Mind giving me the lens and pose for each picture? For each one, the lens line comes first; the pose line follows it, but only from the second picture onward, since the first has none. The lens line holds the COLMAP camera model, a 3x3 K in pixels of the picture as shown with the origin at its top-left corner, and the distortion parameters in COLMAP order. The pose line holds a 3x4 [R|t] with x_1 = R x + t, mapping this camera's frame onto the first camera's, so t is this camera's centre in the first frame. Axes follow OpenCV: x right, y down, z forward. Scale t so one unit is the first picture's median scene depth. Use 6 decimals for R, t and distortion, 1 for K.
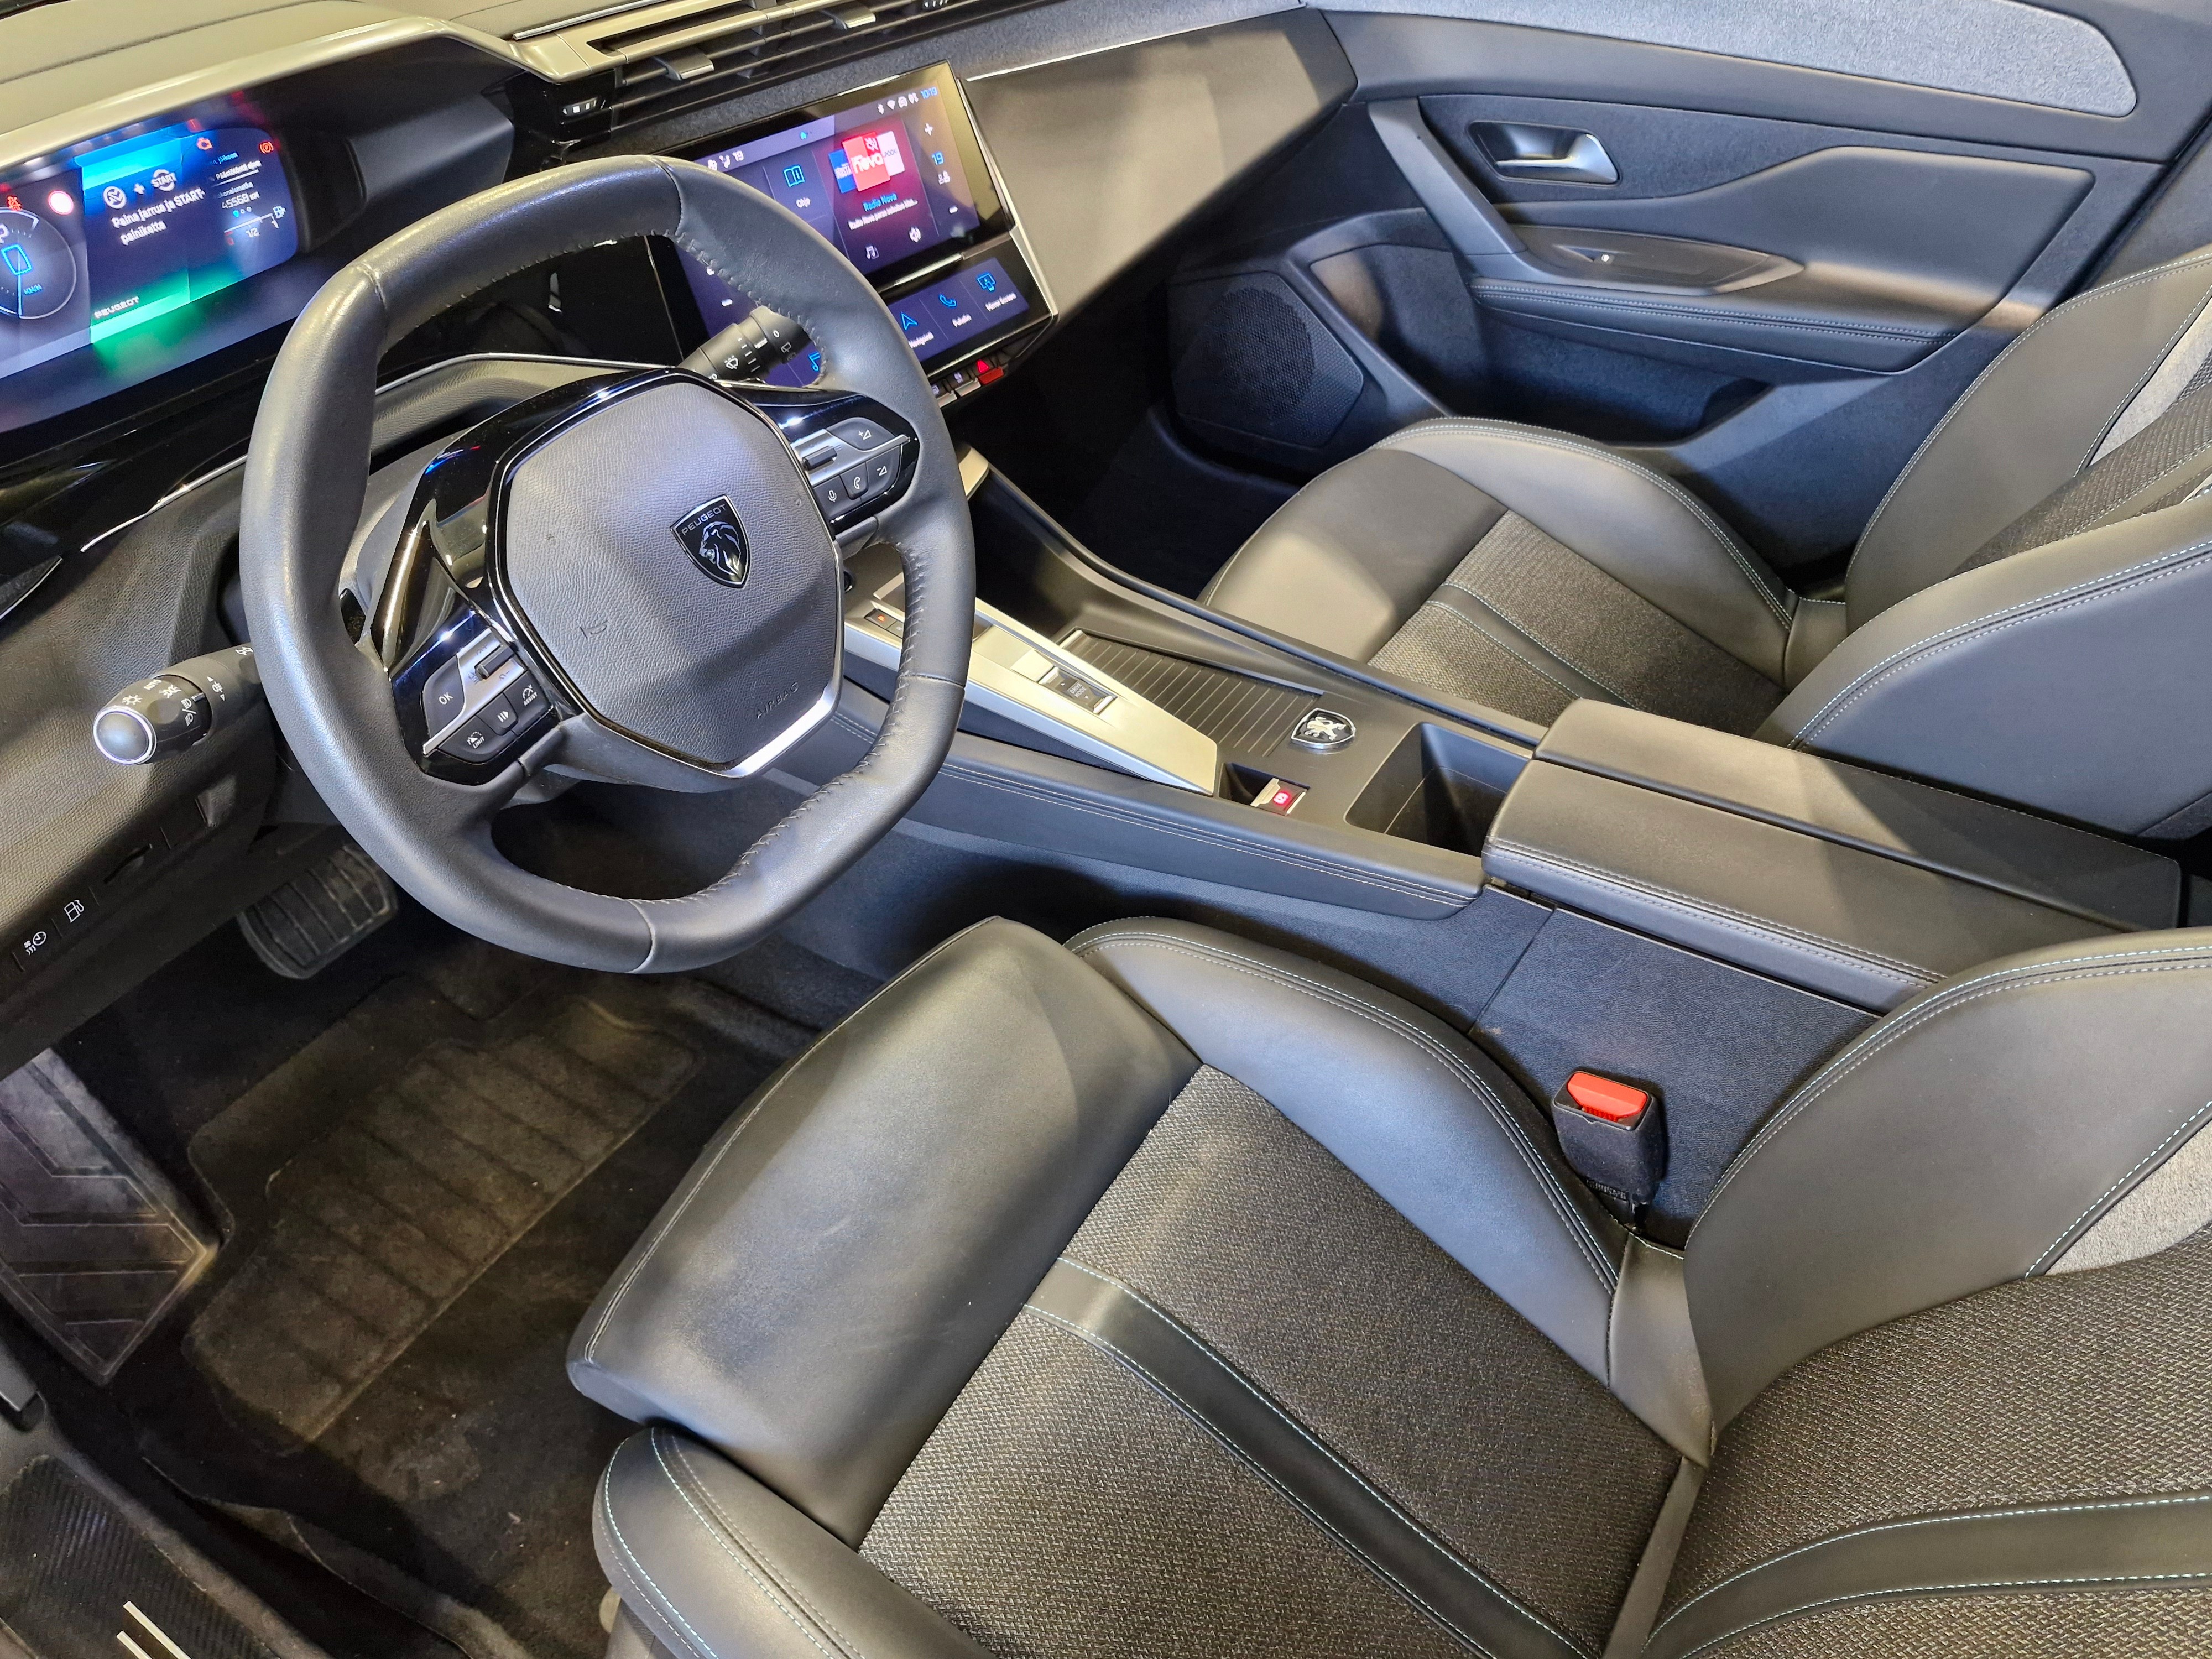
lens RADIAL K [[1577.5, 0, 1106.0], [0, 1577.5, 829.5], [0, 0, 1]] dist [0.053666, -0.063765]
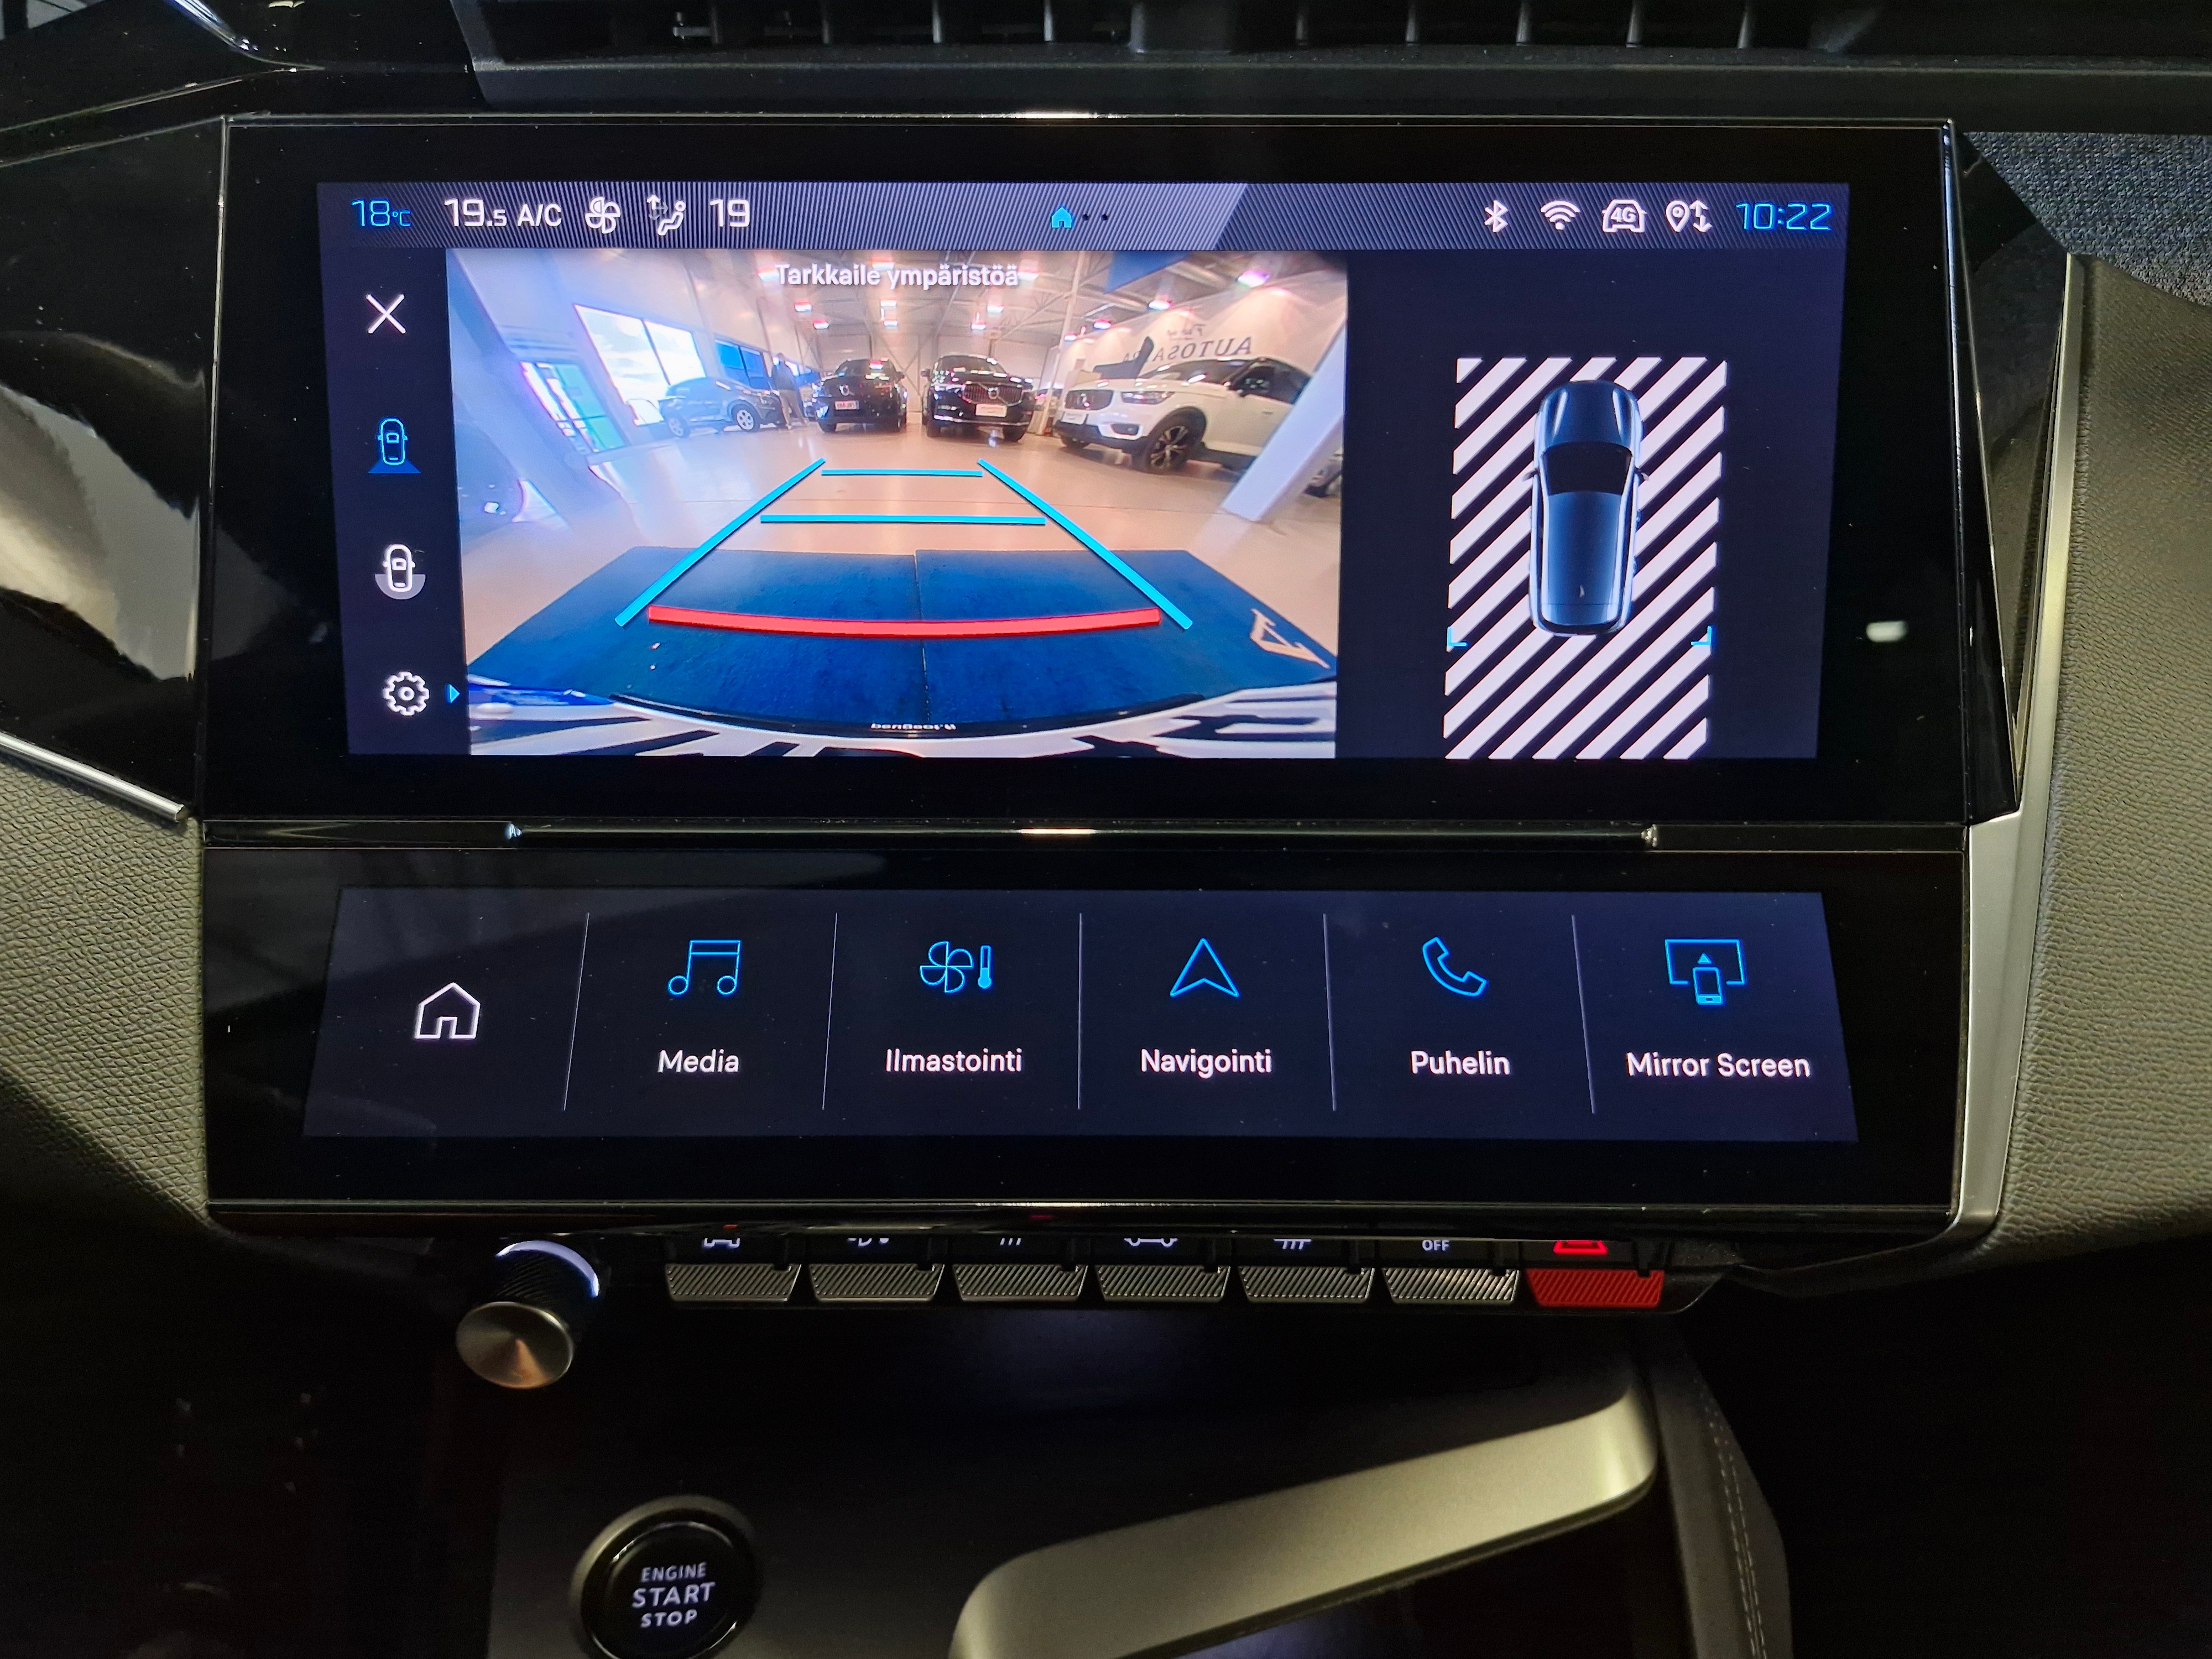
lens RADIAL K [[1609.9, 0, 1111.6], [0, 1609.9, 811.7], [0, 0, 1]] dist [0.109836, -0.151621]
pose [[0.599995, 0.366159, -0.711290, 0.040912], [-0.513472, 0.858064, 0.008586, -0.347561], [0.613476, 0.360076, 0.702846, 0.824859]]
